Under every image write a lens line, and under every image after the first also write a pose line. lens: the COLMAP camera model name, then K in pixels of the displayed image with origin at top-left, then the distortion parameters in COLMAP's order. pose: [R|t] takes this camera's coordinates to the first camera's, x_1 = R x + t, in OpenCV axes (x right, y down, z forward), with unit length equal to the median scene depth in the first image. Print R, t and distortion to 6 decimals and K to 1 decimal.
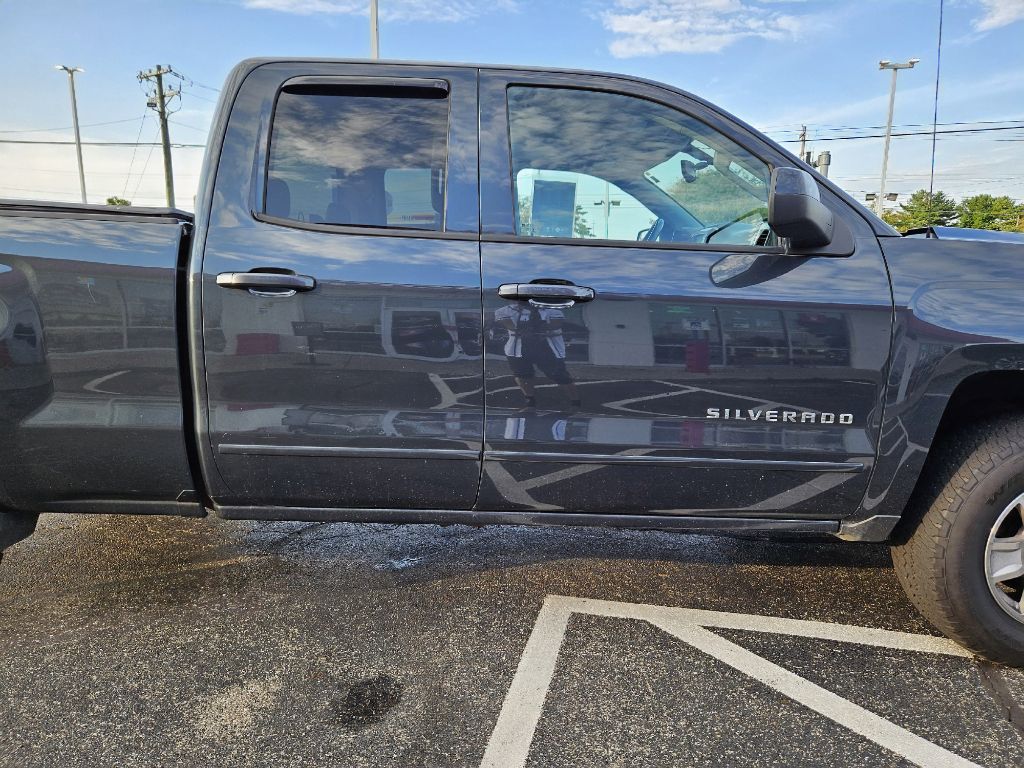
lens RADIAL K [[695.8, 0, 524.2], [0, 695.8, 389.4], [0, 0, 1]] dist [0.049071, -0.033803]
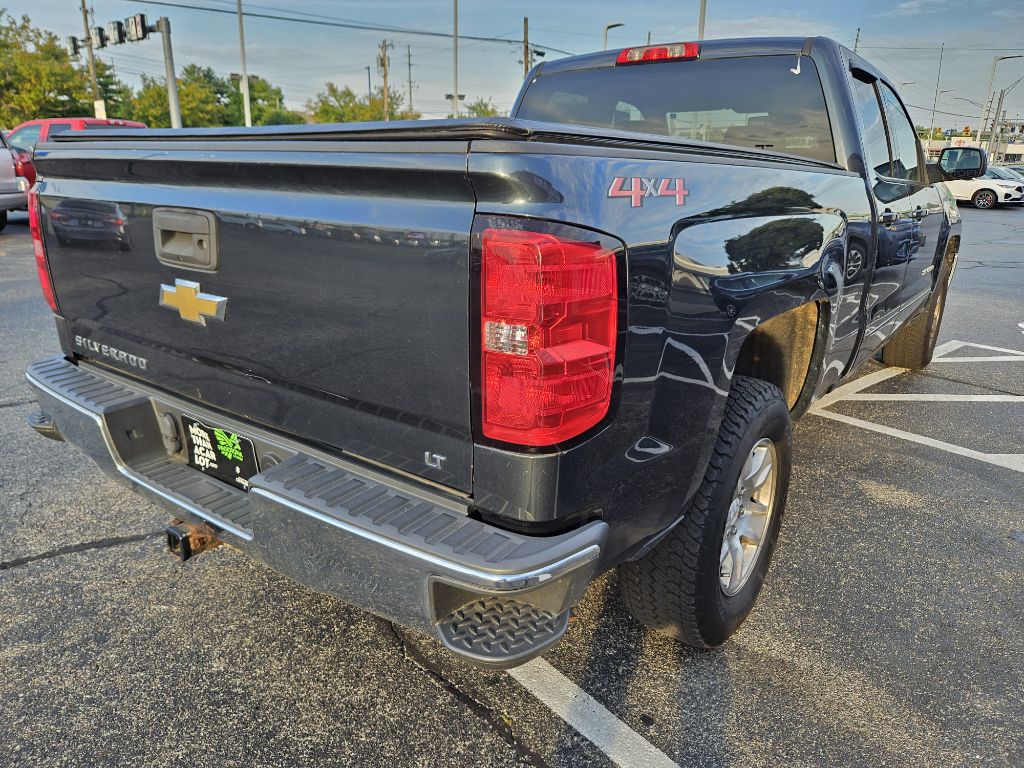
lens RADIAL K [[704.9, 0, 514.8], [0, 704.9, 381.6], [0, 0, 1]] dist [0.059067, -0.056510]
pose [[0.586108, -0.236915, 0.774821, -0.168183], [0.115562, 0.970962, 0.209472, -0.018367], [-0.801949, -0.033233, 0.596467, 0.058516]]
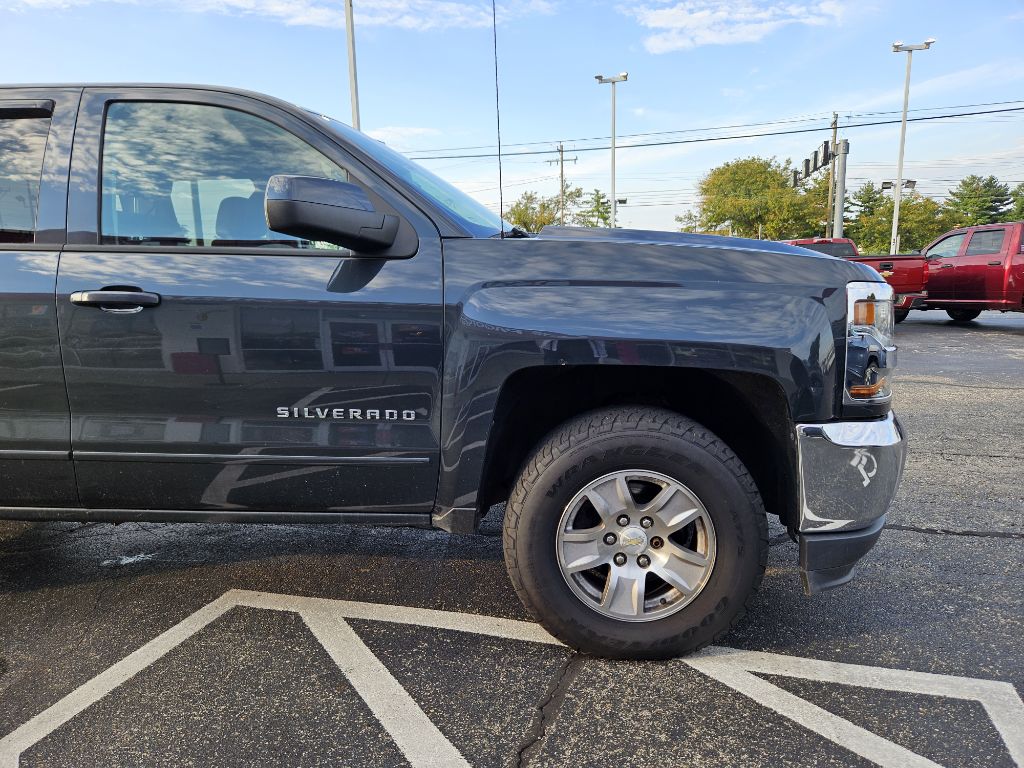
lens RADIAL K [[704.9, 0, 508.8], [0, 704.9, 381.7], [0, 0, 1]] dist [0.059067, -0.056510]
pose [[0.996481, -0.016499, -0.082176, 0.056935], [0.015175, 0.999745, -0.016707, 0.000937], [0.082431, 0.015401, 0.996478, -0.003175]]
